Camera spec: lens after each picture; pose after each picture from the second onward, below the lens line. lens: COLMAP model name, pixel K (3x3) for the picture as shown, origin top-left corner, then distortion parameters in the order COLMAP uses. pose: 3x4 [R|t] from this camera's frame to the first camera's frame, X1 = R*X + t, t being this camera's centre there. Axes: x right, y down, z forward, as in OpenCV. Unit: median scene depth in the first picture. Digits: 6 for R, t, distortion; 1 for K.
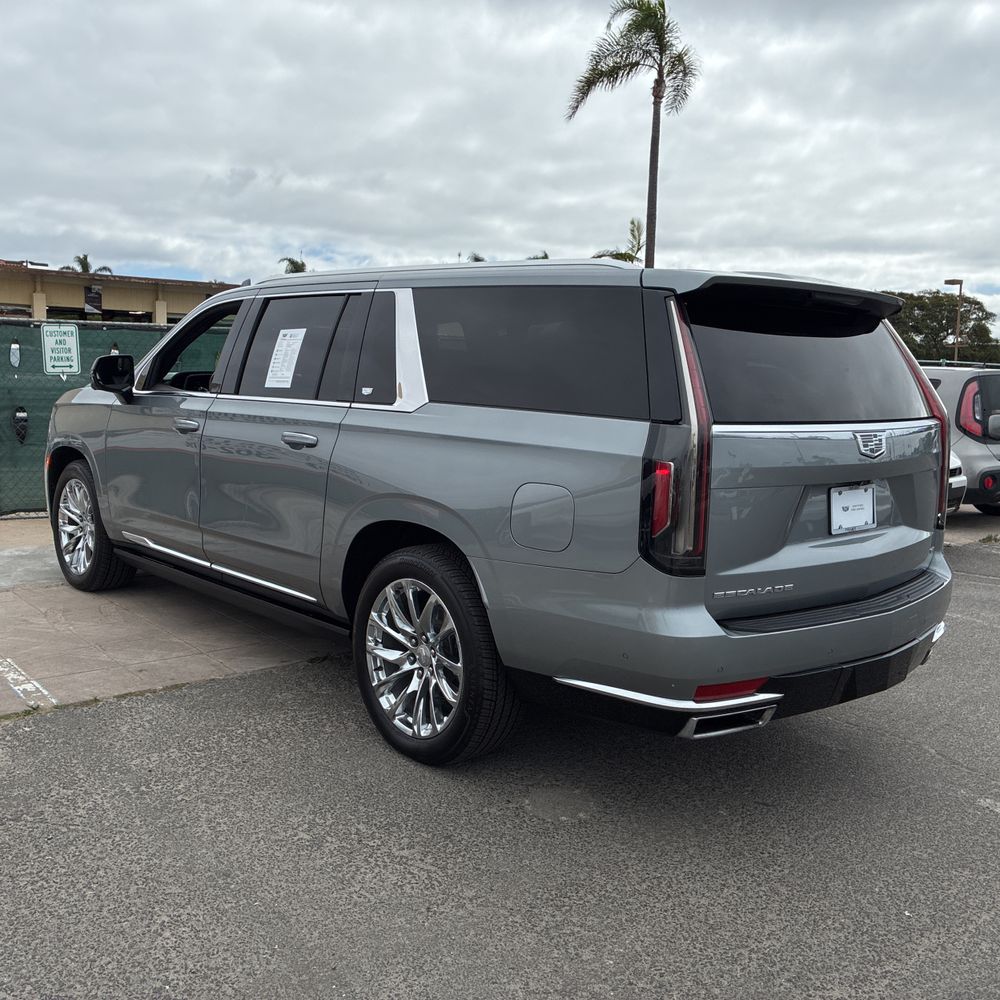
lens RADIAL K [[1013.2, 0, 505.0], [0, 1013.2, 501.3], [0, 0, 1]] dist [0.021468, 0.000000]
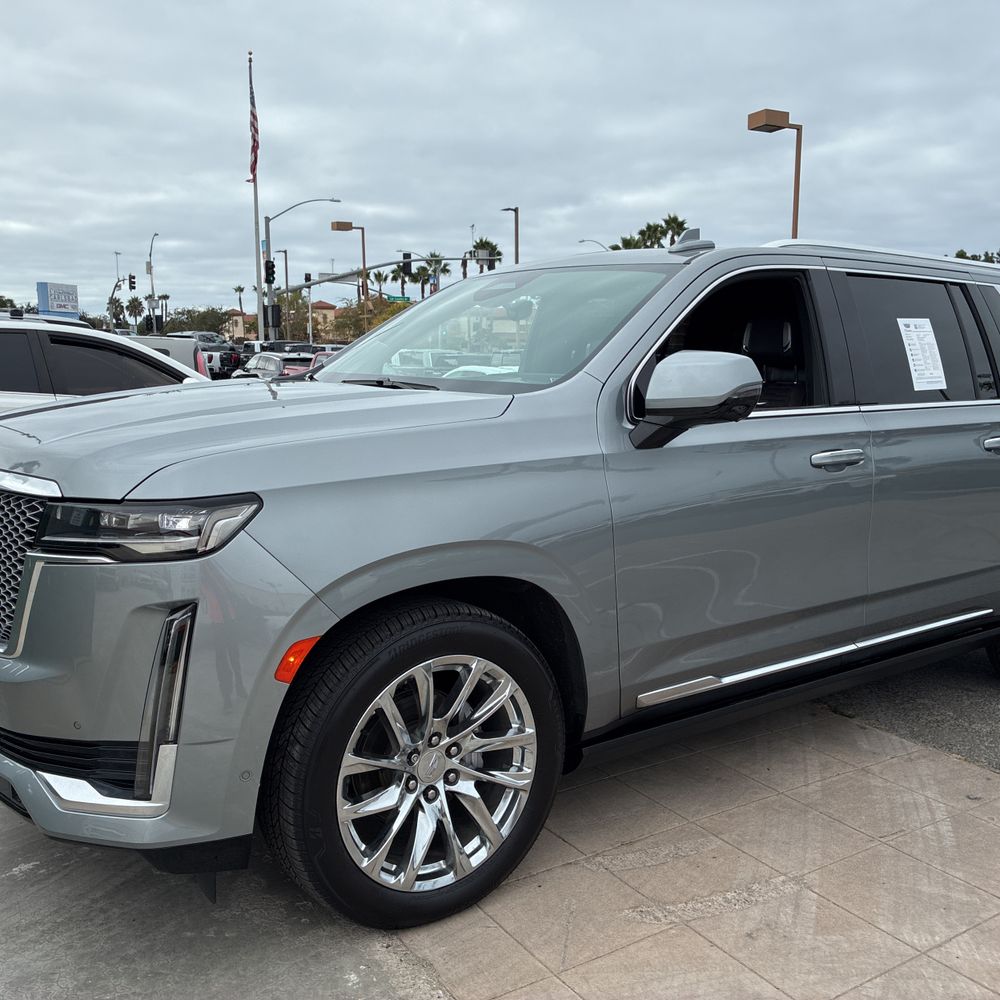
lens RADIAL K [[1013.2, 0, 483.6], [0, 1013.2, 499.3], [0, 0, 1]] dist [0.021468, 0.000000]
pose [[0.120404, -0.167770, 0.978446, -1.135548], [0.120184, 0.980830, 0.153389, -0.203119], [-0.985423, 0.099125, 0.138259, 1.300663]]
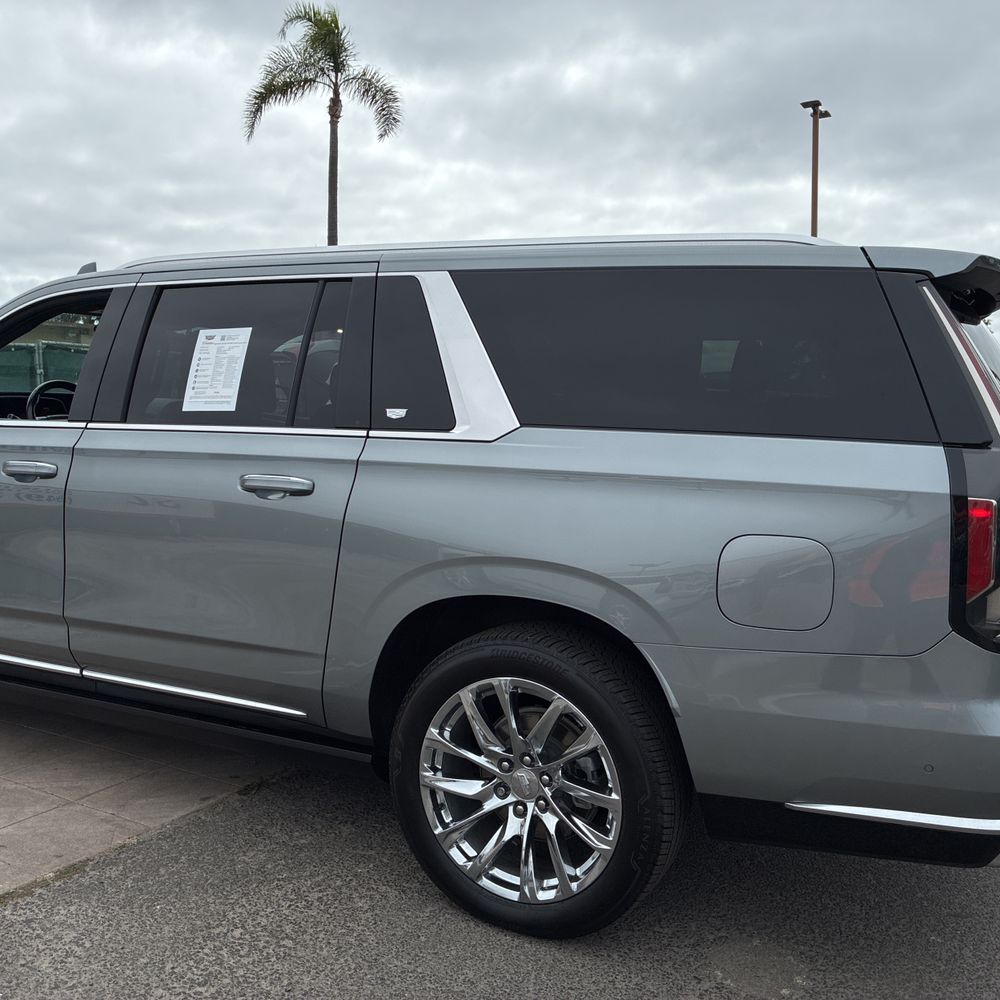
lens RADIAL K [[1013.2, 0, 501.2], [0, 1013.2, 500.6], [0, 0, 1]] dist [0.021468, 0.000000]
pose [[0.939071, -0.040691, 0.341305, -0.286656], [0.050168, 0.998560, -0.018984, -0.028580], [-0.340041, 0.034950, 0.939761, 0.287841]]
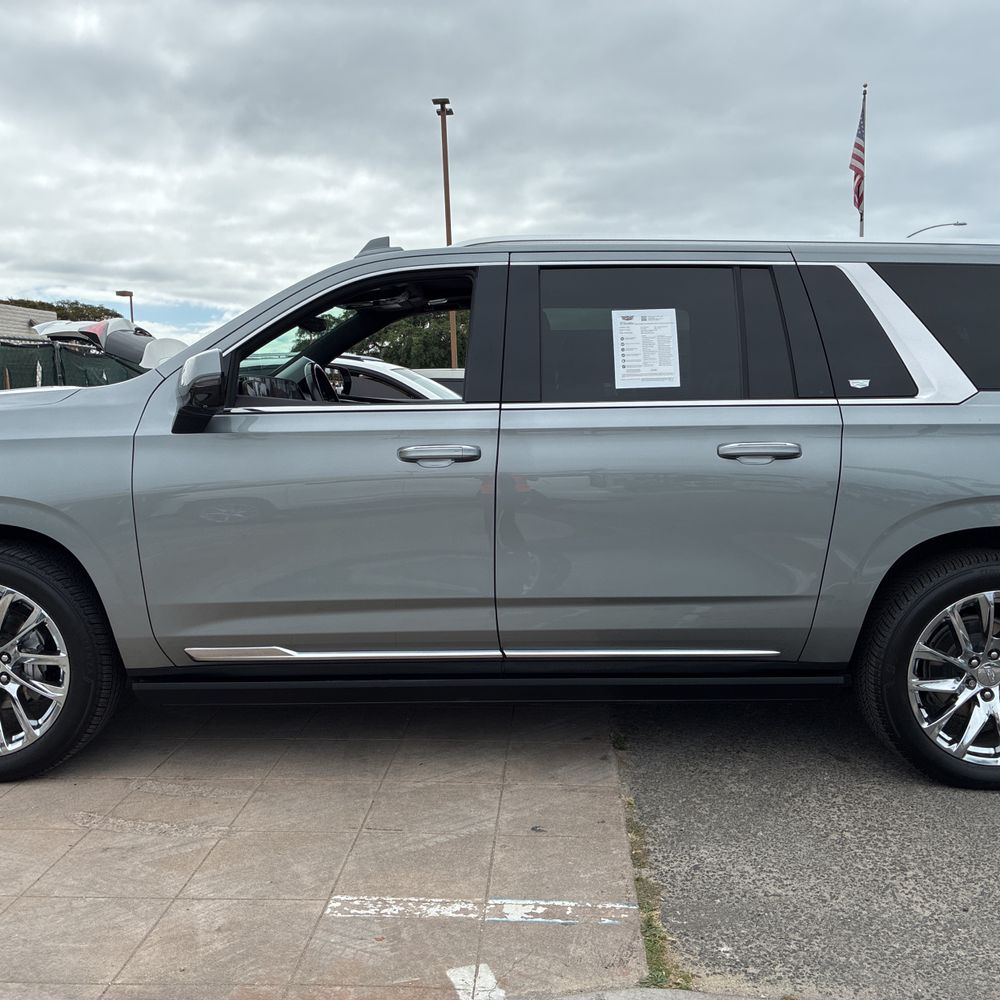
lens RADIAL K [[1013.2, 0, 499.1], [0, 1013.2, 501.4], [0, 0, 1]] dist [0.021468, 0.000000]
pose [[0.676559, -0.109904, 0.728141, -0.878806], [0.118309, 0.992178, 0.039829, -0.074975], [-0.726822, 0.059199, 0.684269, 0.599101]]
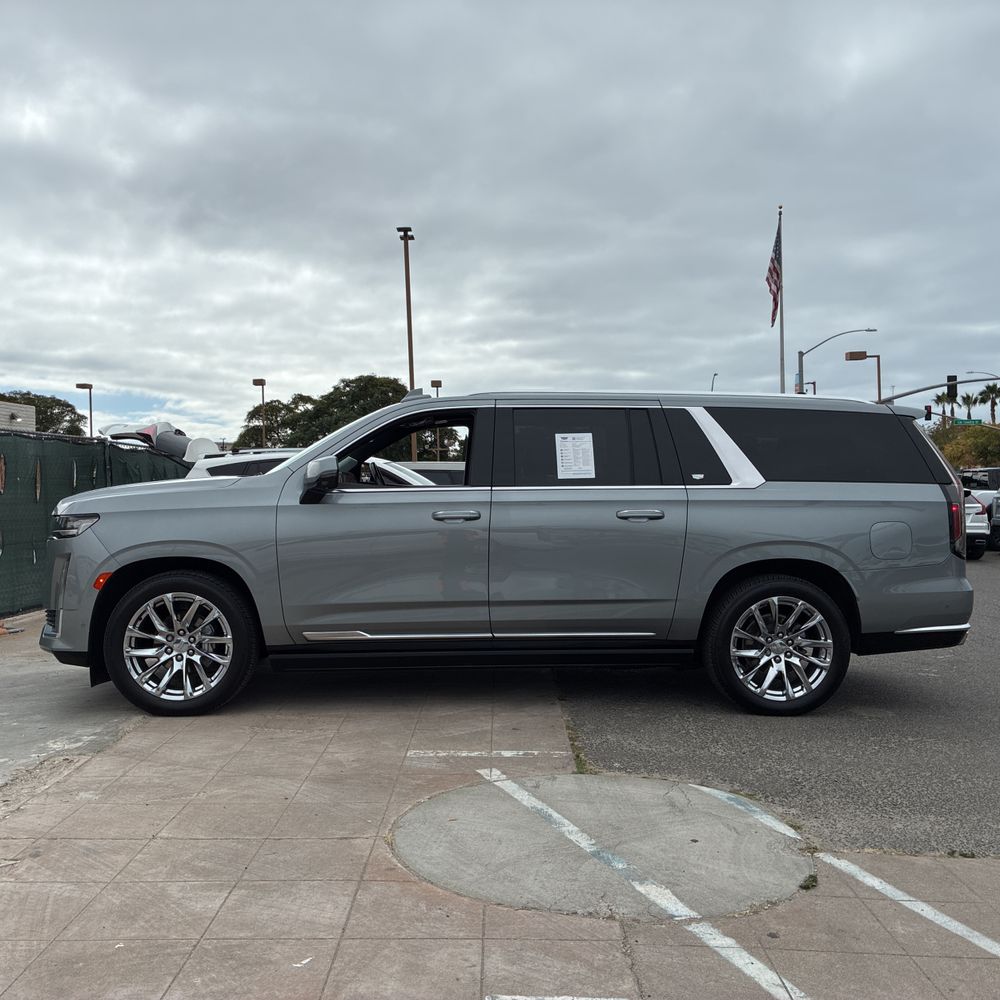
lens RADIAL K [[1013.2, 0, 484.3], [0, 1013.2, 493.6], [0, 0, 1]] dist [0.021468, 0.000000]
pose [[0.643796, -0.038247, 0.764241, -1.319265], [0.117777, 0.991802, -0.049579, -0.045672], [-0.756079, 0.121929, 0.643022, 0.283245]]
